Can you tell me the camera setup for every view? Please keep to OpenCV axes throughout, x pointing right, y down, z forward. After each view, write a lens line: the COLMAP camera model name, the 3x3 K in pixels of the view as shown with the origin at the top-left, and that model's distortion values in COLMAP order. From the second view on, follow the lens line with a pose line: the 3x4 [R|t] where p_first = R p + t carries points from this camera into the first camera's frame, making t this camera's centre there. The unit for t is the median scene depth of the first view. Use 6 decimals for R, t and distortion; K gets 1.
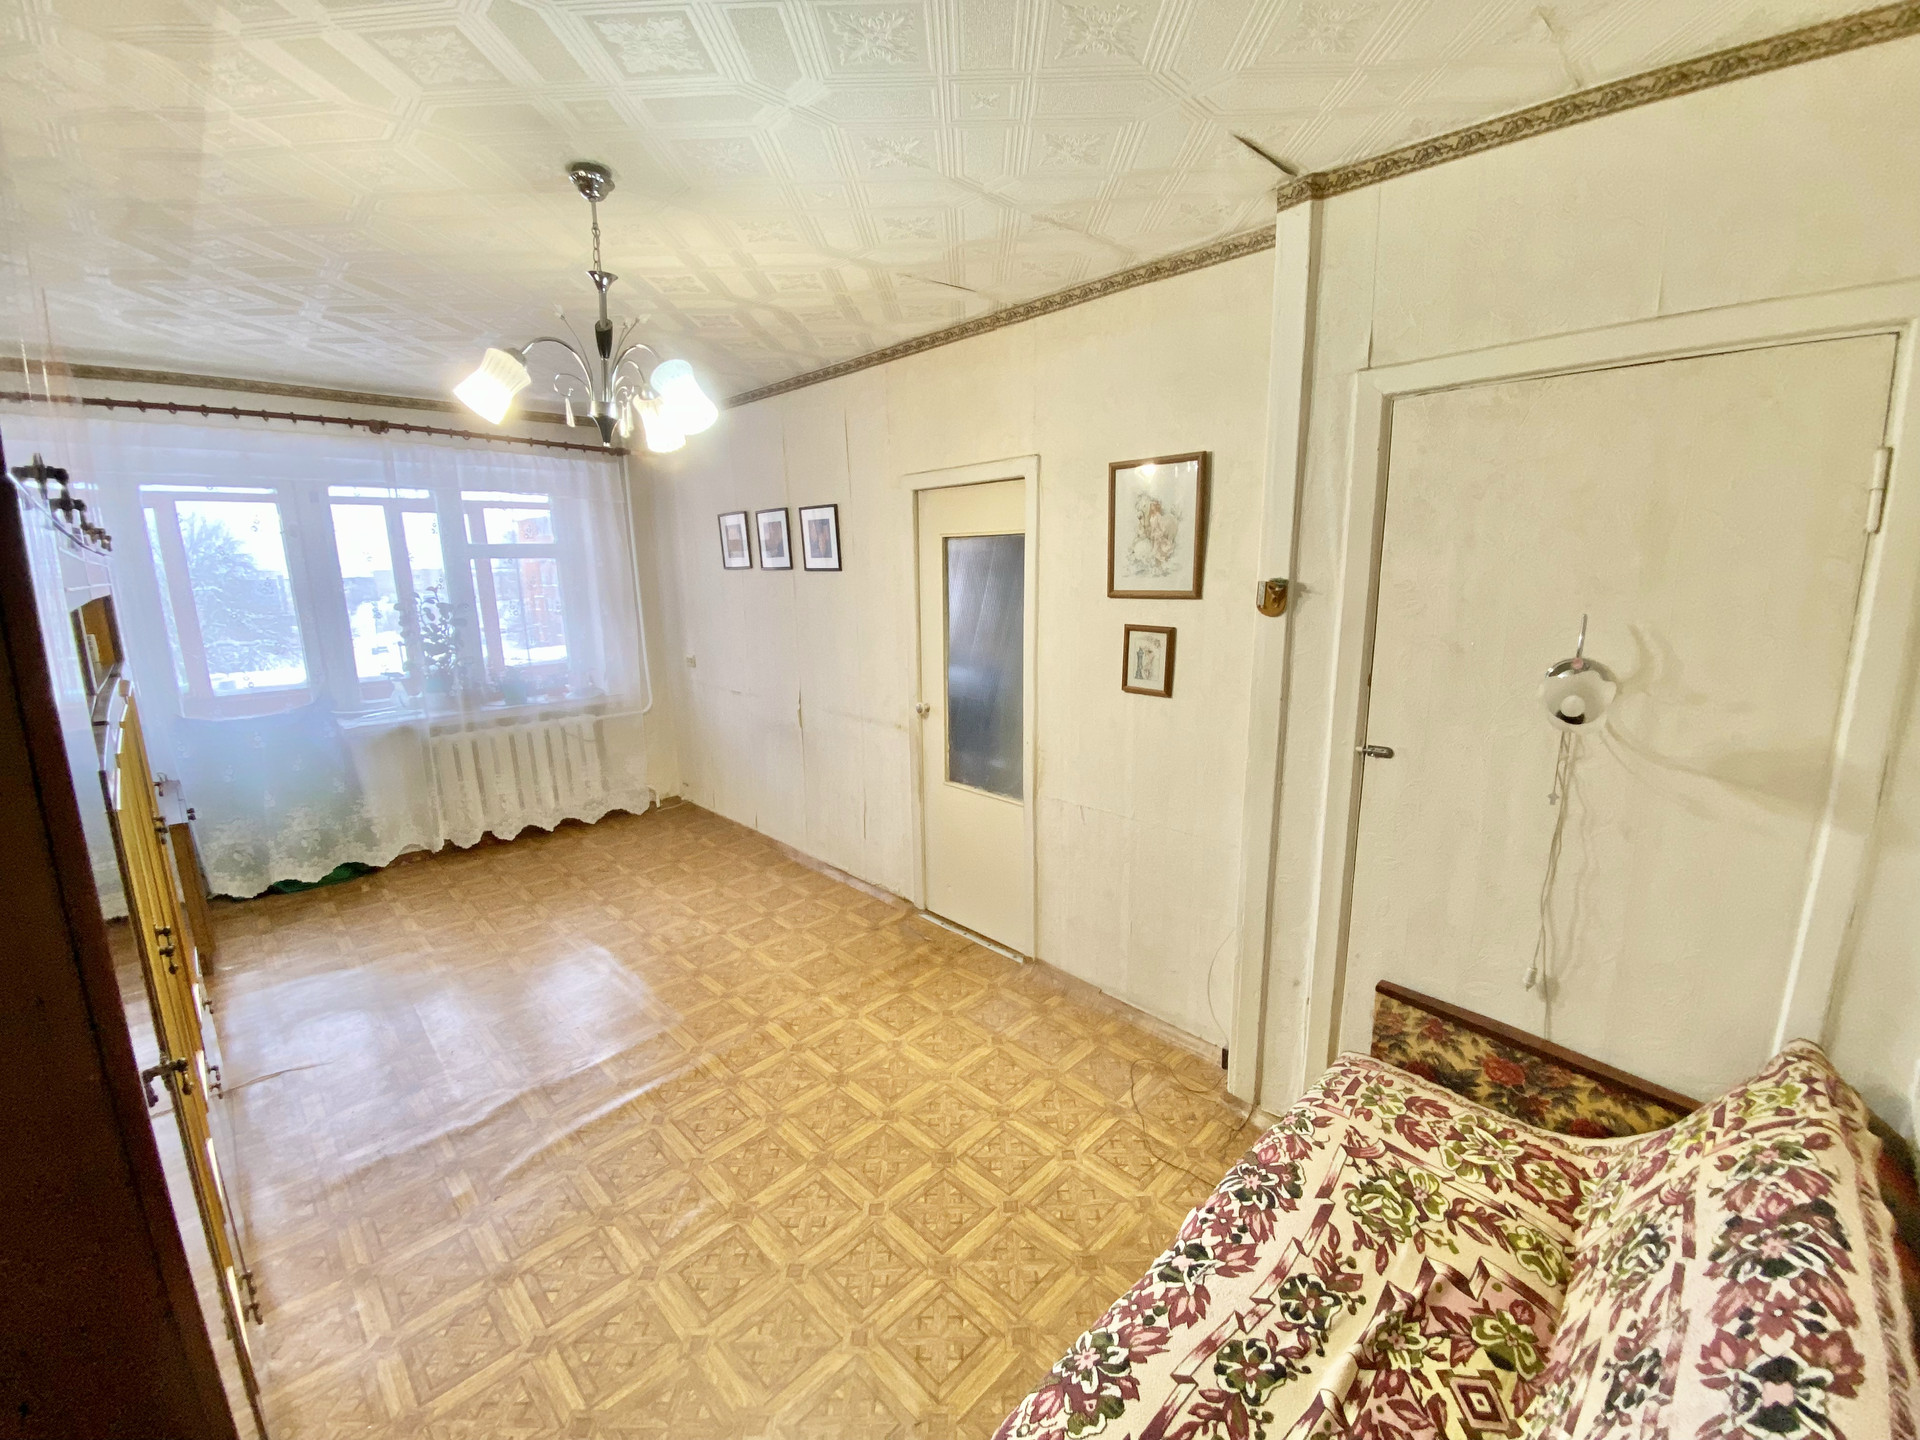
lens RADIAL K [[774.5, 0, 960.2], [0, 774.5, 717.2], [0, 0, 1]] dist [0.022596, -0.021070]
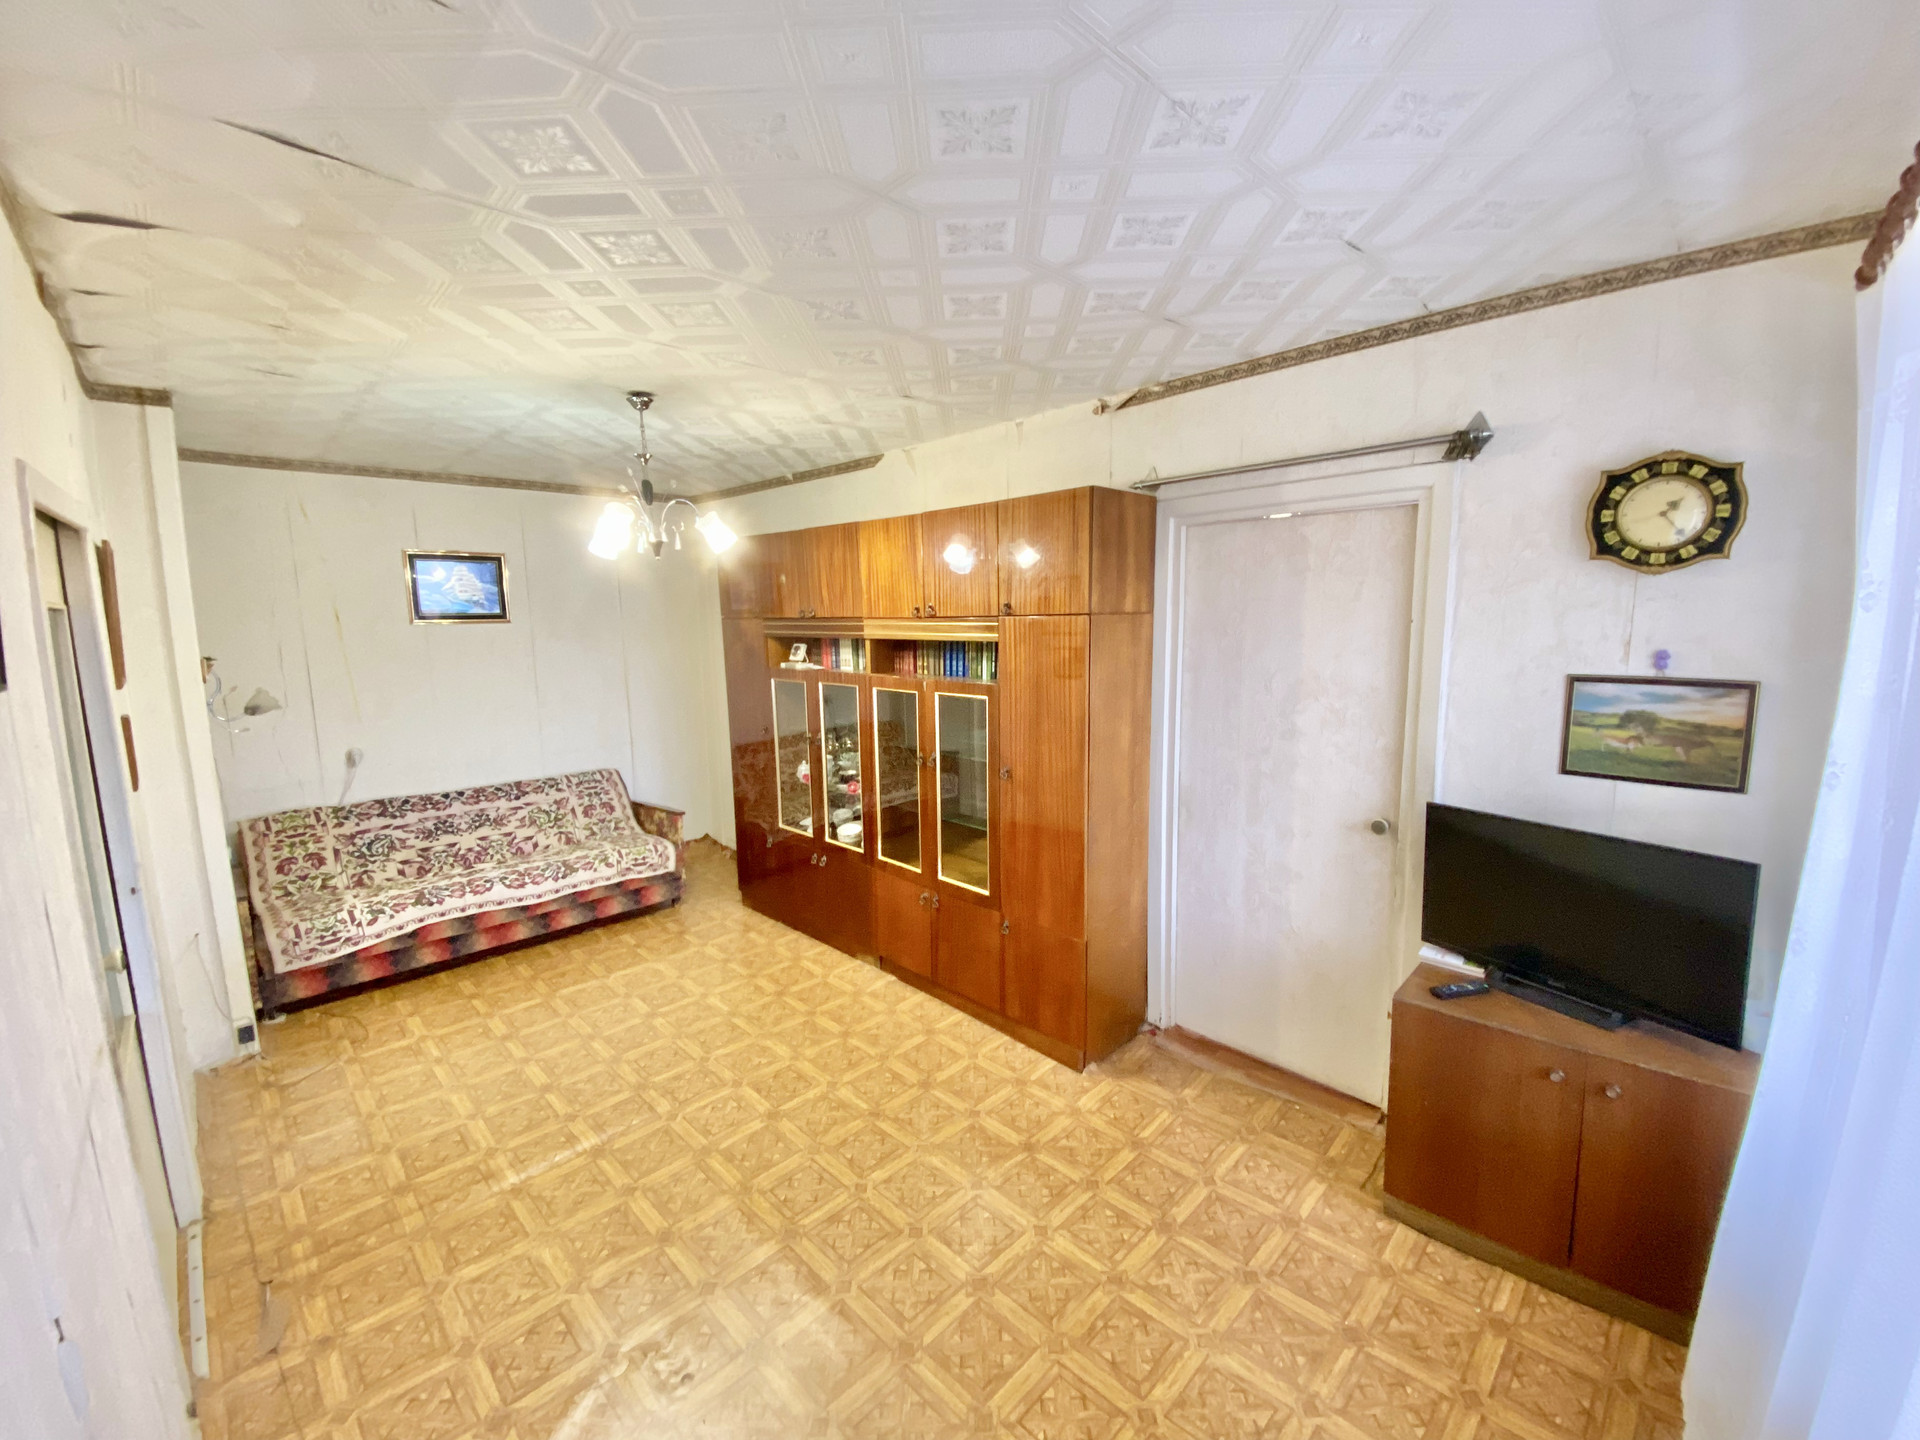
lens RADIAL K [[774.5, 0, 964.6], [0, 774.5, 722.8], [0, 0, 1]] dist [0.022596, -0.021070]
pose [[-0.999493, 0.031836, 0.000004, -0.626398], [0.030049, 0.943338, 0.330470, -0.313895], [0.010517, 0.330302, -0.943817, 1.528666]]
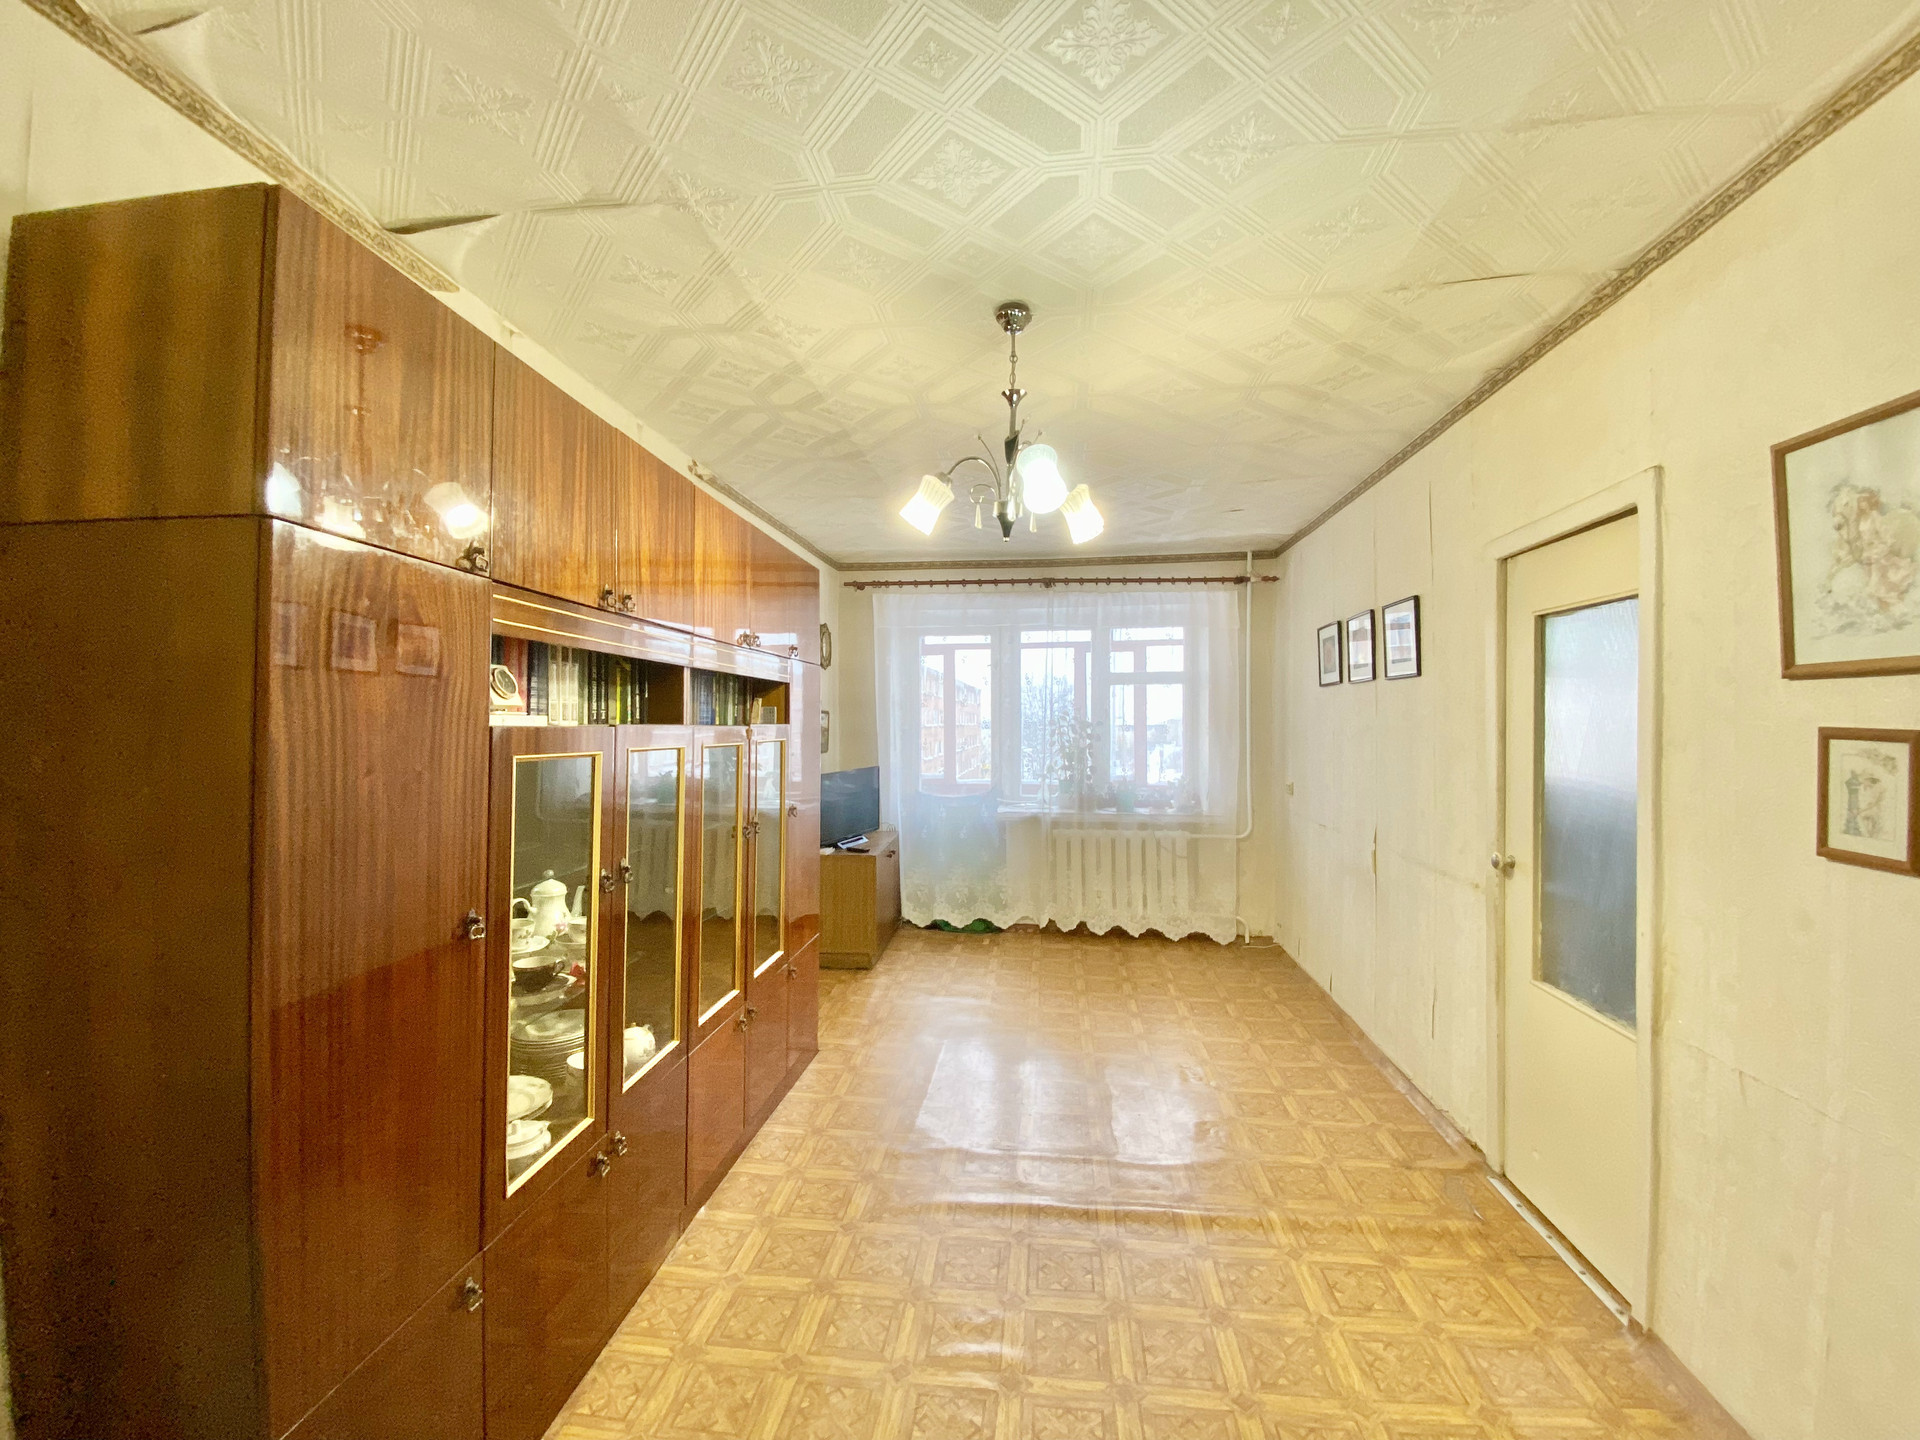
lens RADIAL K [[774.5, 0, 955.3], [0, 774.5, 716.0], [0, 0, 1]] dist [0.022596, -0.021070]
pose [[0.615396, 0.010253, -0.788151, 0.218165], [-0.162817, 0.980004, -0.114380, 0.021841], [0.771218, 0.198714, 0.604760, 0.193621]]
